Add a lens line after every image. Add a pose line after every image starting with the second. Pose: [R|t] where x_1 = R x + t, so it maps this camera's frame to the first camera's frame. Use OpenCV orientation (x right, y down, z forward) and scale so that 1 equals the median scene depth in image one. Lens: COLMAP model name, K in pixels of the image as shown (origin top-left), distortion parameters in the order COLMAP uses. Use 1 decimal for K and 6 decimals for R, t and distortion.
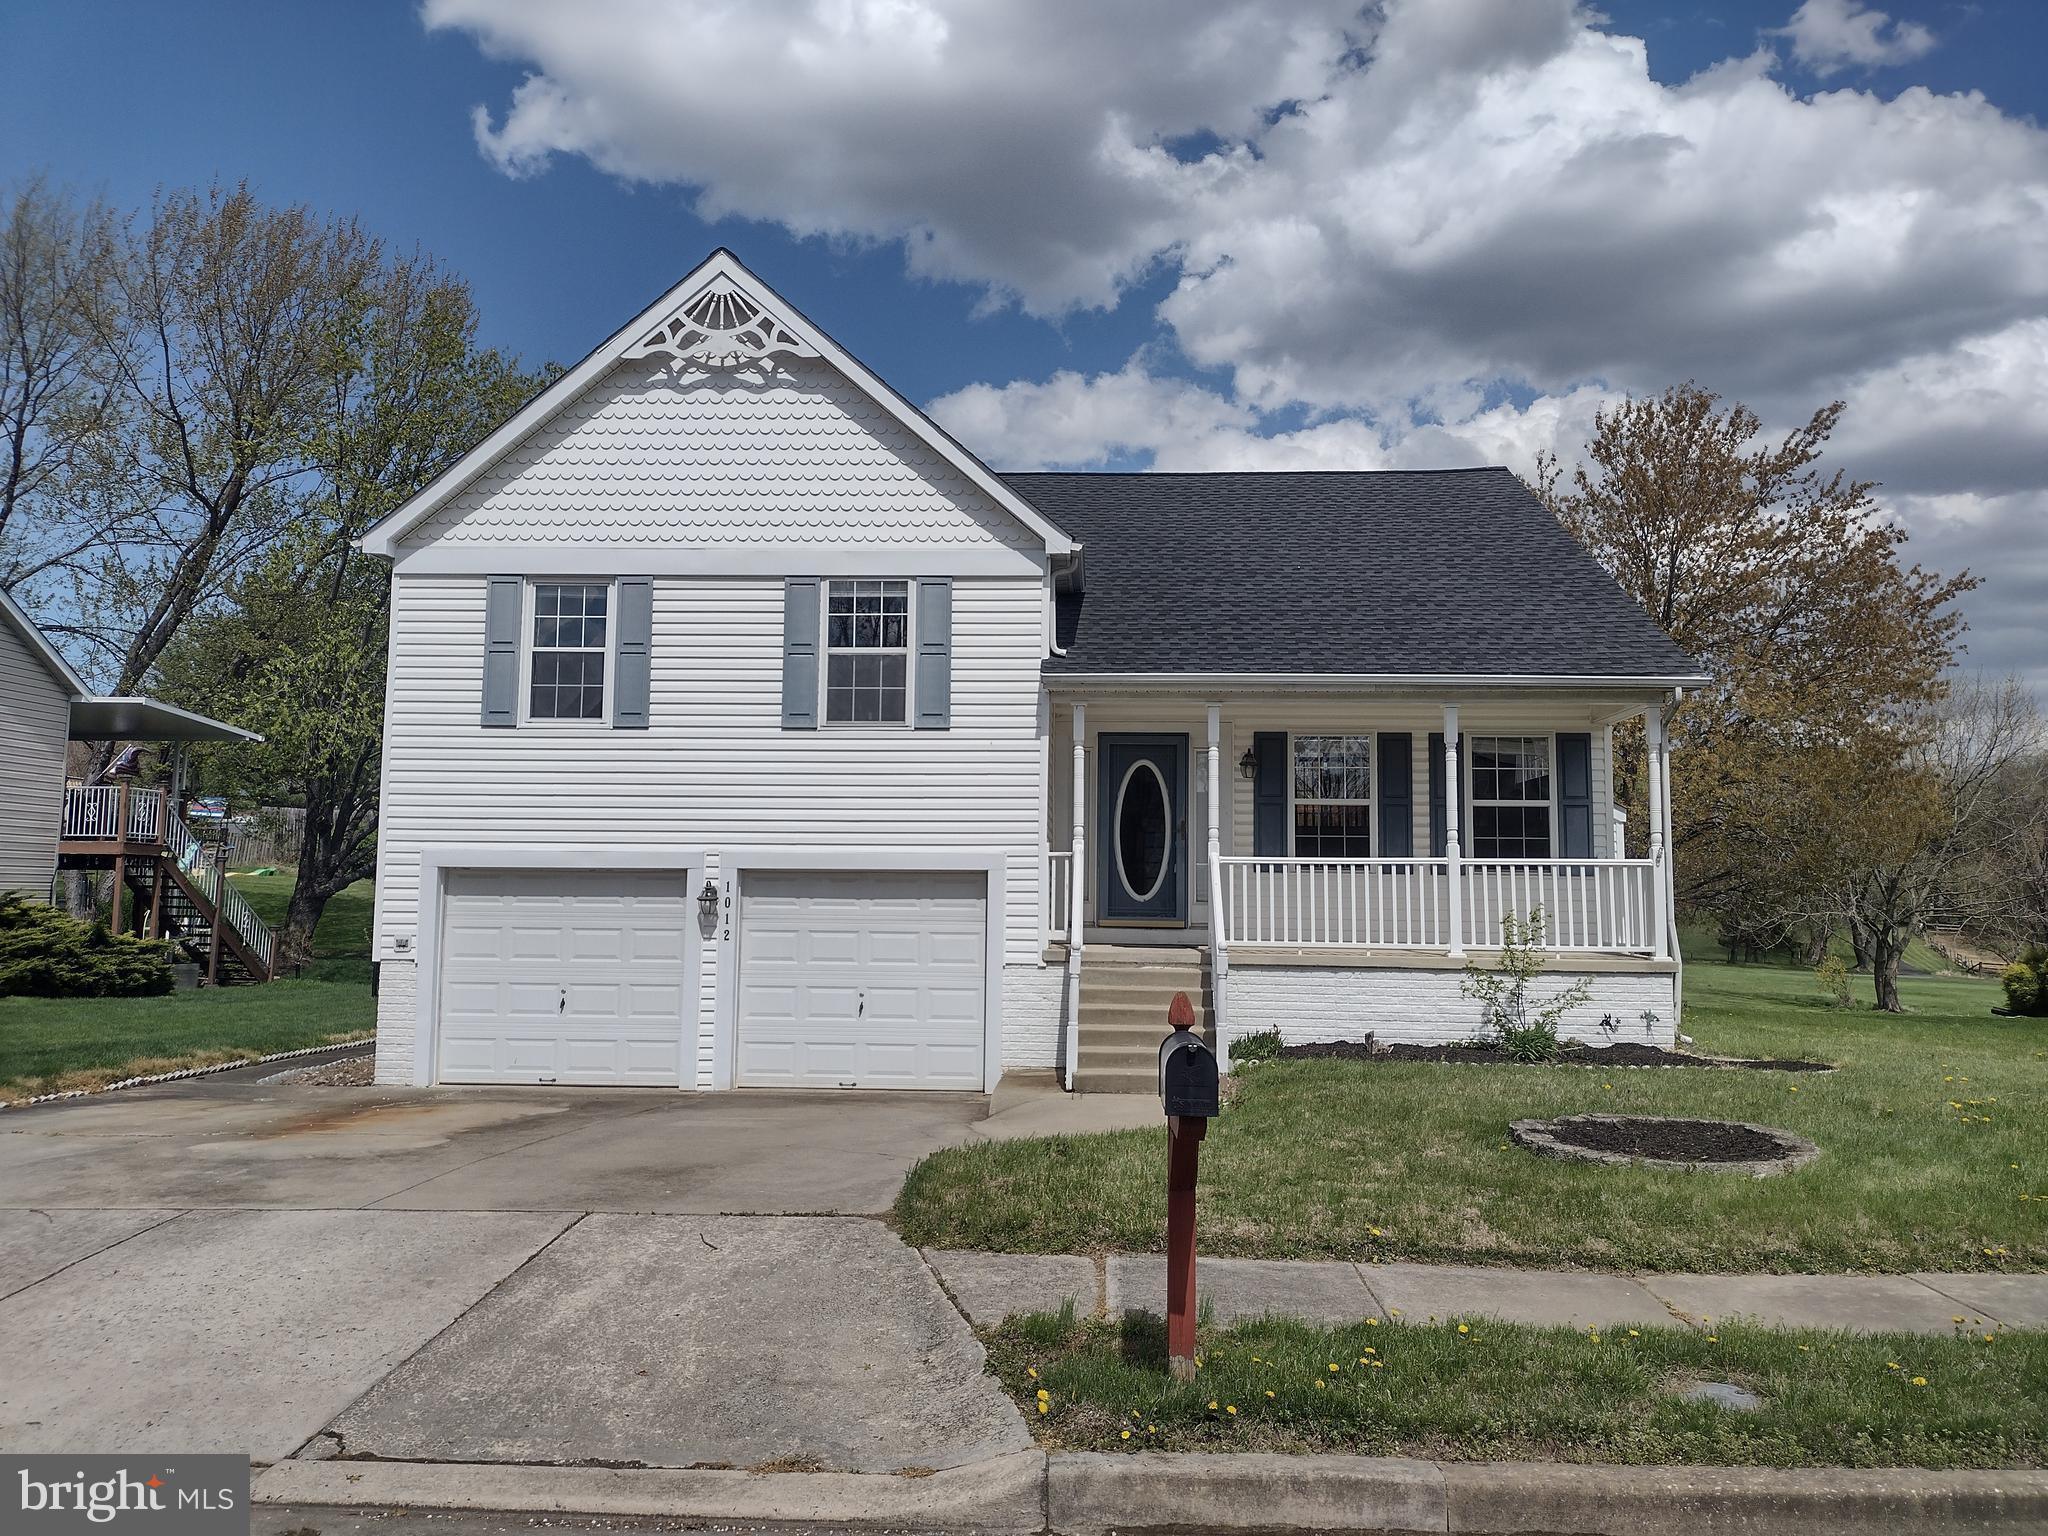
lens RADIAL K [[1522.7, 0, 1024.0], [0, 1522.7, 768.0], [0, 0, 1]] dist [0.034306, -0.002732]
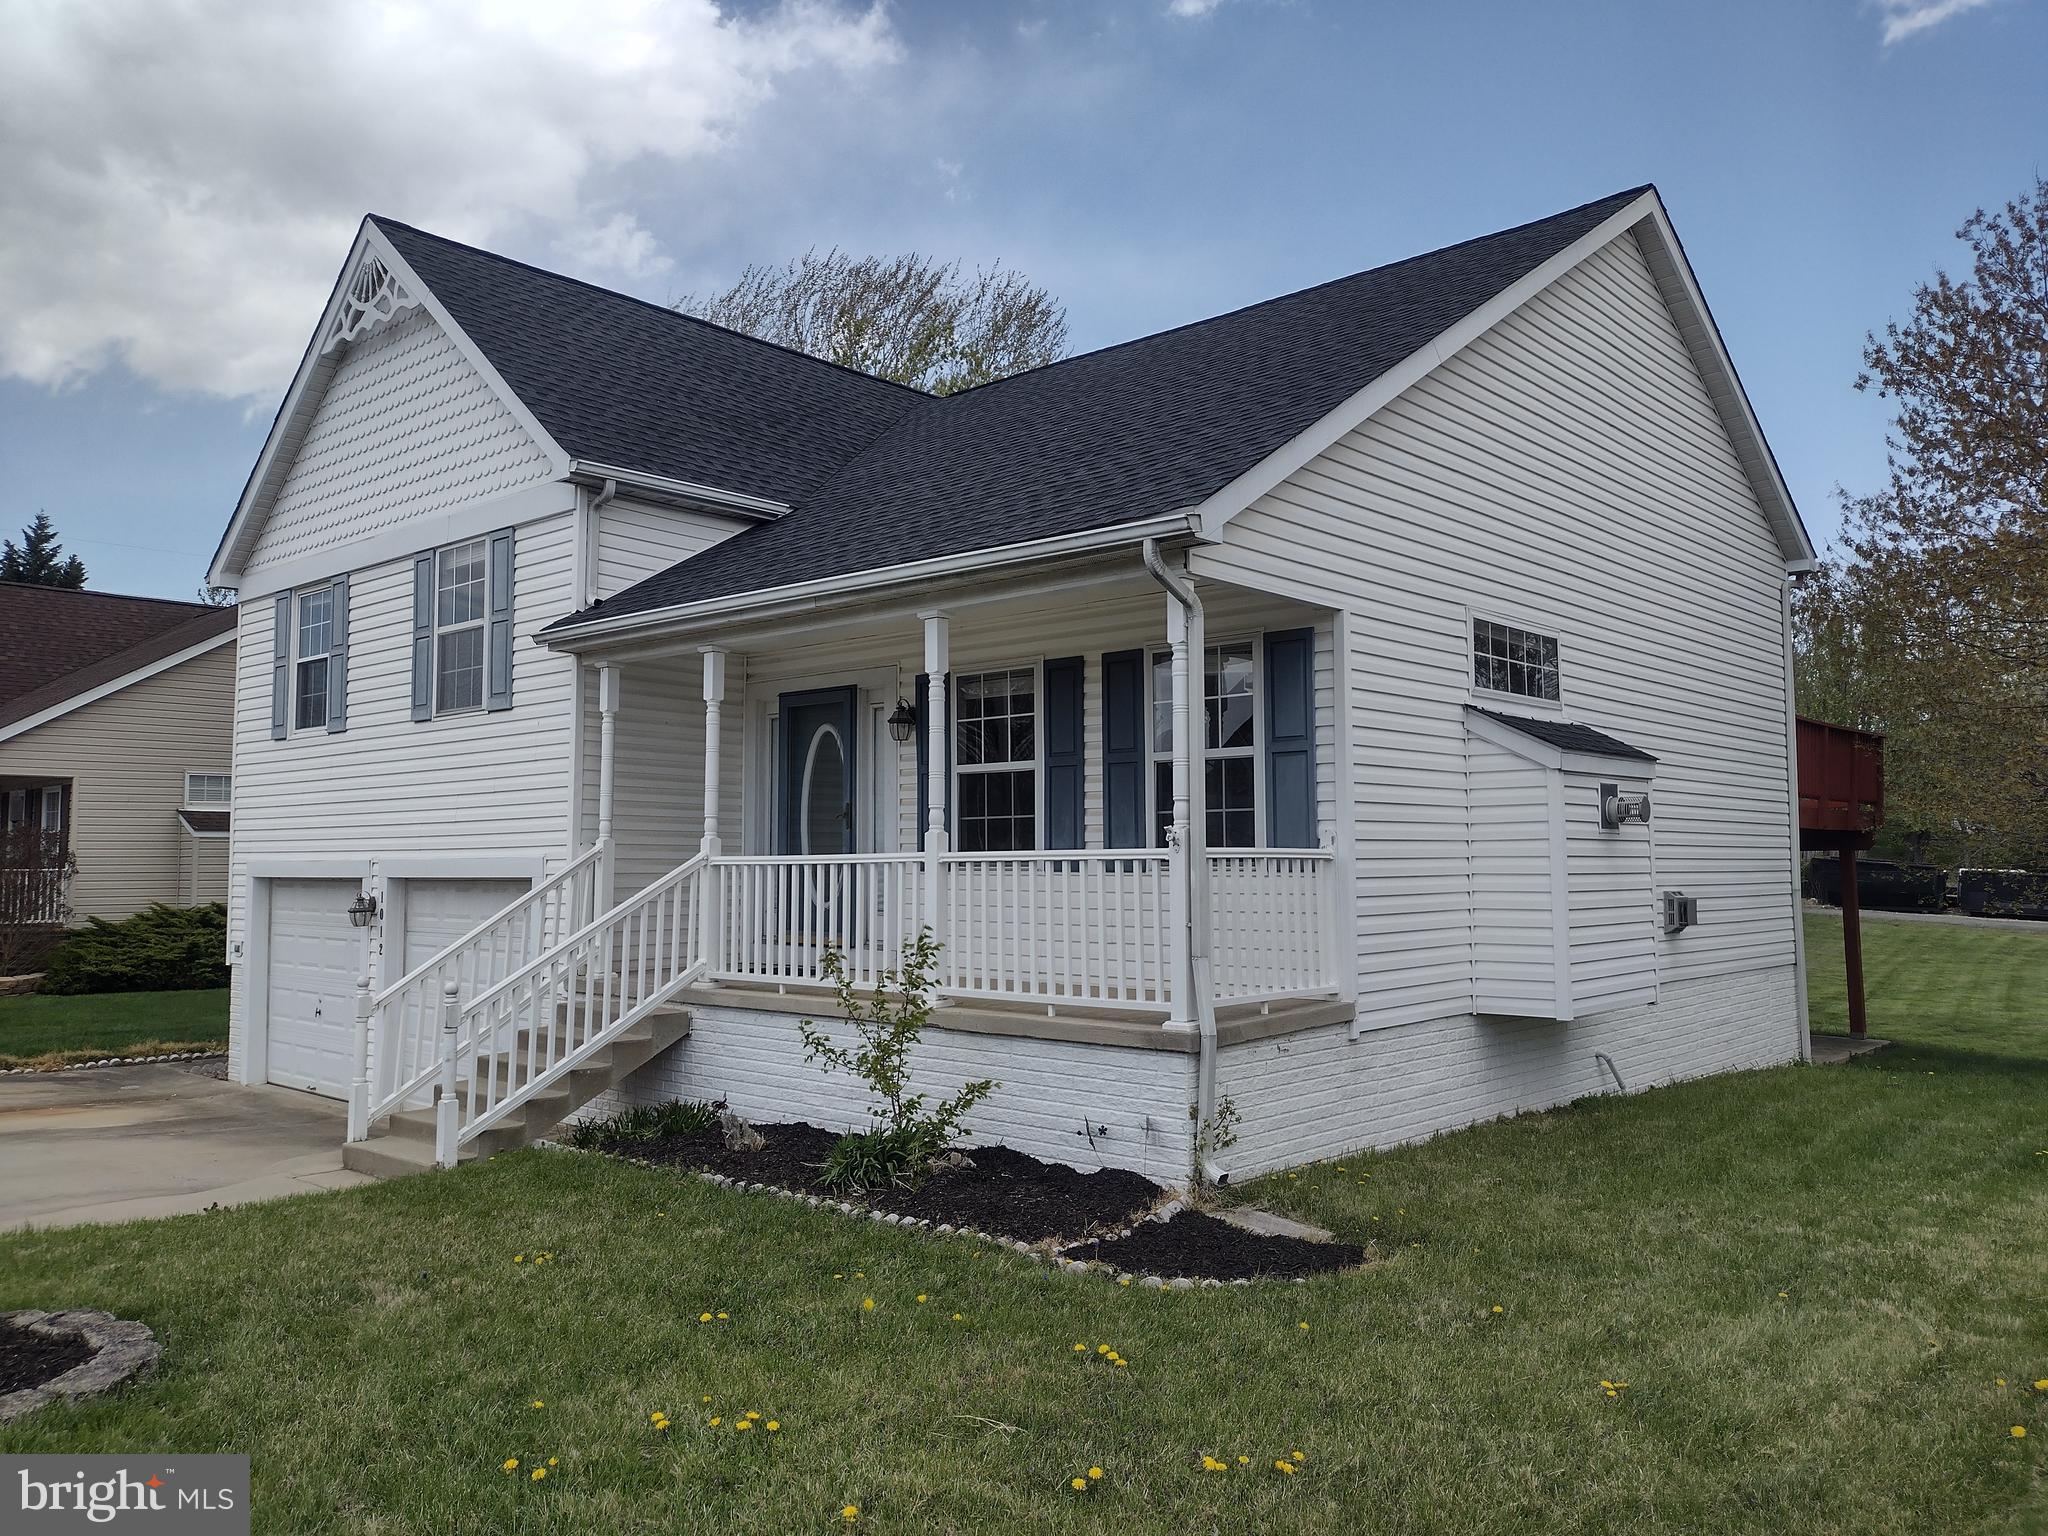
lens RADIAL K [[1522.7, 0, 1024.0], [0, 1522.7, 768.0], [0, 0, 1]] dist [0.034306, -0.002732]
pose [[0.775792, -0.053448, -0.628722, 0.693412], [0.057972, 0.998229, -0.013328, 0.034605], [0.628321, -0.026109, 0.777516, 0.517456]]
